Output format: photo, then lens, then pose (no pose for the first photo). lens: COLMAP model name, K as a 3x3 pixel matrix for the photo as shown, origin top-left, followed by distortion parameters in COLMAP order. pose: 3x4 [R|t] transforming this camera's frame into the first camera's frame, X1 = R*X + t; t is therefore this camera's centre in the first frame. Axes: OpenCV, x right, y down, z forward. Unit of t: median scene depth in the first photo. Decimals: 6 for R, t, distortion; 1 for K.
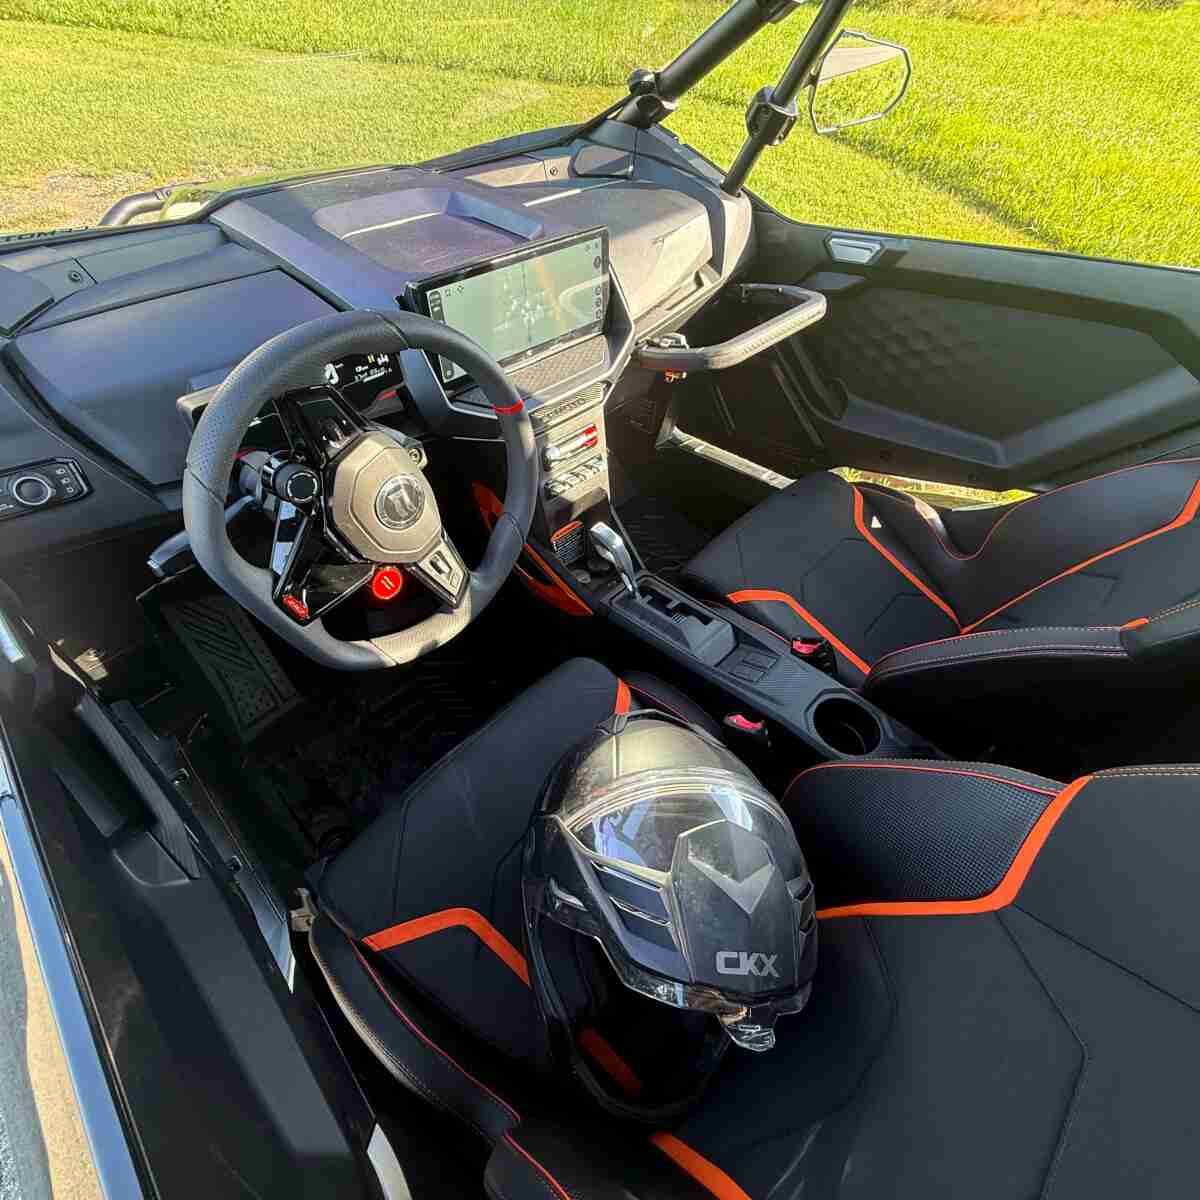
lens RADIAL K [[679.2, 0, 600.0], [0, 679.2, 600.0], [0, 0, 1]] dist [-0.000568, 0.000182]
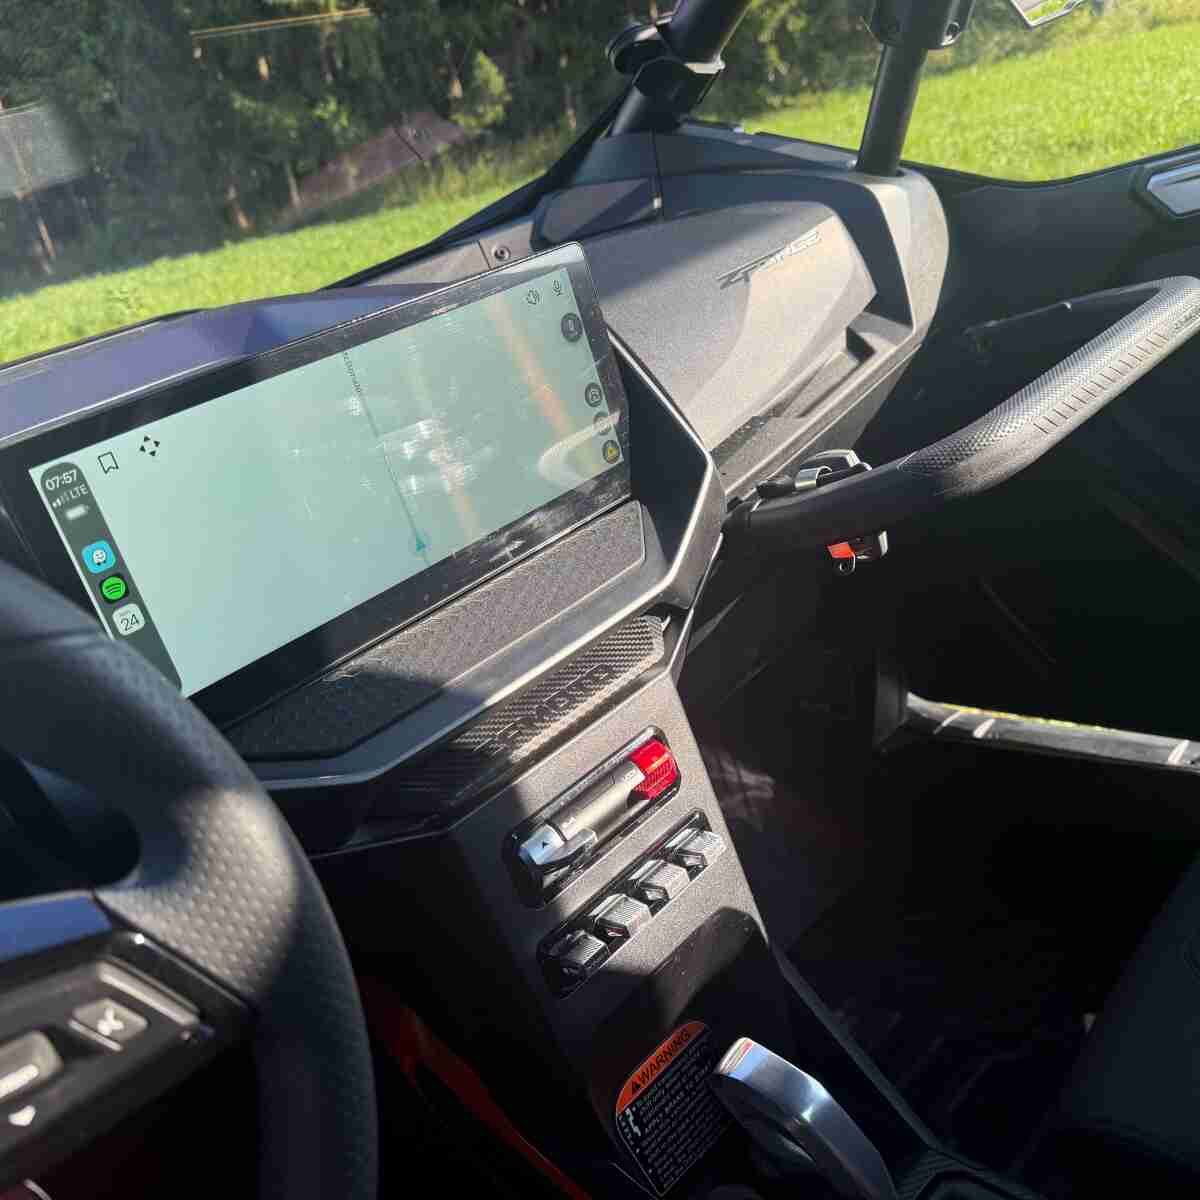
lens RADIAL K [[1089.5, 0, 596.0], [0, 1089.5, 576.5], [0, 0, 1]] dist [0.086208, -0.138586]
pose [[0.957535, -0.249548, -0.144404, 0.059876], [0.171133, 0.895010, -0.411910, -0.105140], [0.232034, 0.369706, 0.899710, 0.462475]]
